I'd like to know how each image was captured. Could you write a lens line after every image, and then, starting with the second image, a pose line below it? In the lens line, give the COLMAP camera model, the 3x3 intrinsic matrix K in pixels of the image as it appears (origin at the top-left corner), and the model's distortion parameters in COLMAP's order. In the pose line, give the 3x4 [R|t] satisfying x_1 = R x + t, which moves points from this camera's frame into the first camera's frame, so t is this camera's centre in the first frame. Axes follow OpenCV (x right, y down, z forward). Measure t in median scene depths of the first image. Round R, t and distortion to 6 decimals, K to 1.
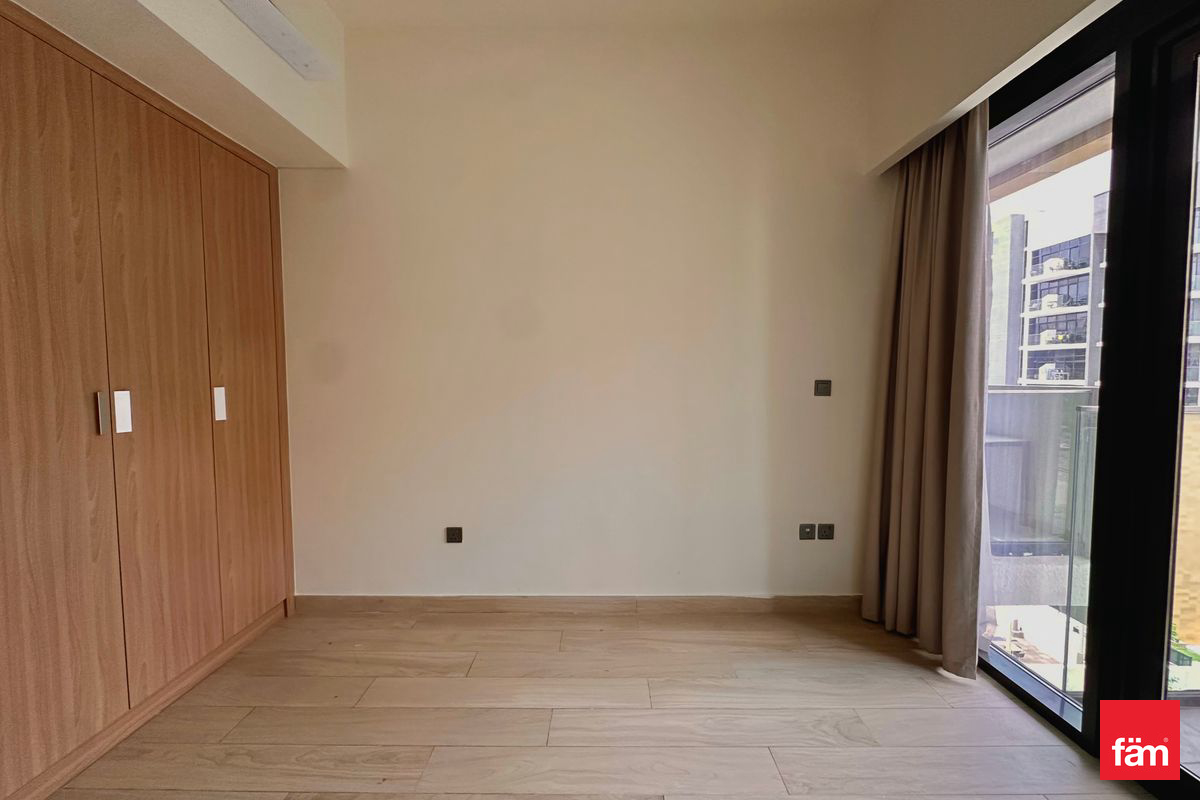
lens RADIAL K [[480.6, 0, 600.0], [0, 480.6, 400.0], [0, 0, 1]] dist [-0.004117, 0.000039]
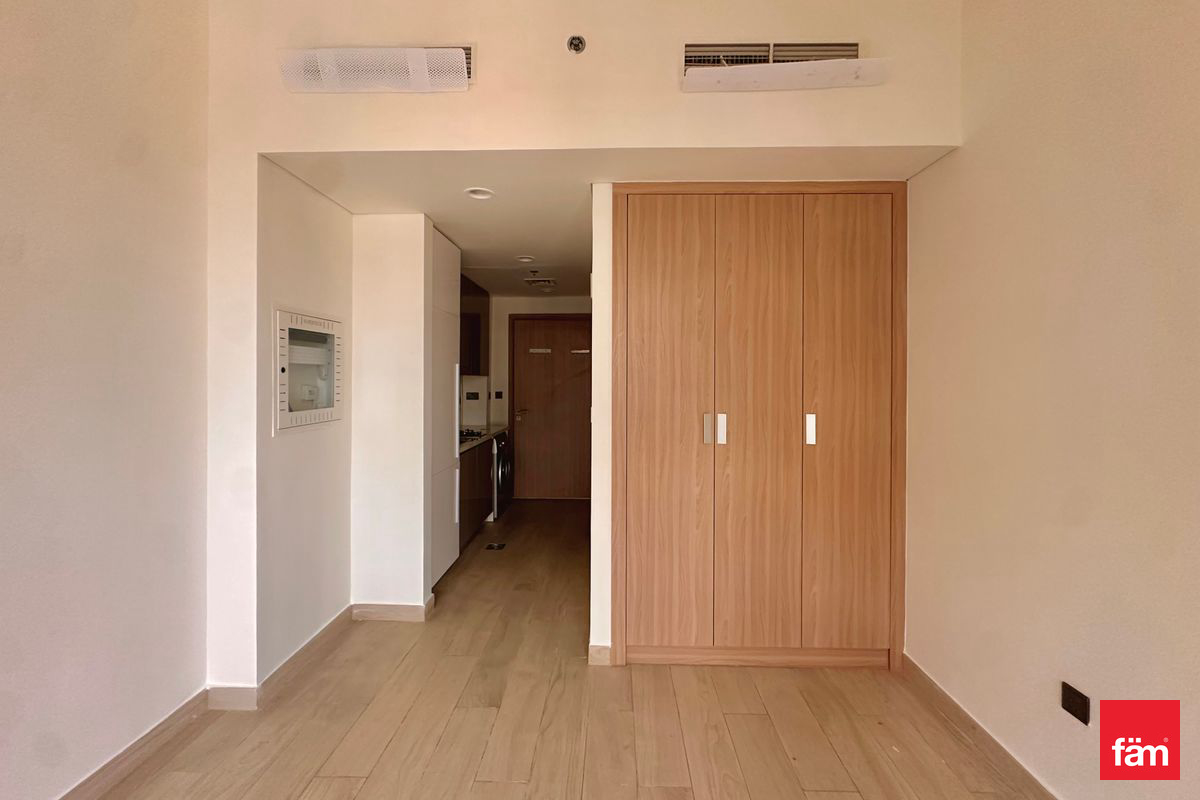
lens RADIAL K [[495.2, 0, 601.4], [0, 495.2, 380.3], [0, 0, 1]] dist [-0.001460, -0.000069]
pose [[-0.018104, 0.006183, -0.999817, 0.354815], [-0.058502, 0.998261, 0.007232, -0.085619], [0.998123, 0.058622, -0.017711, 0.538676]]
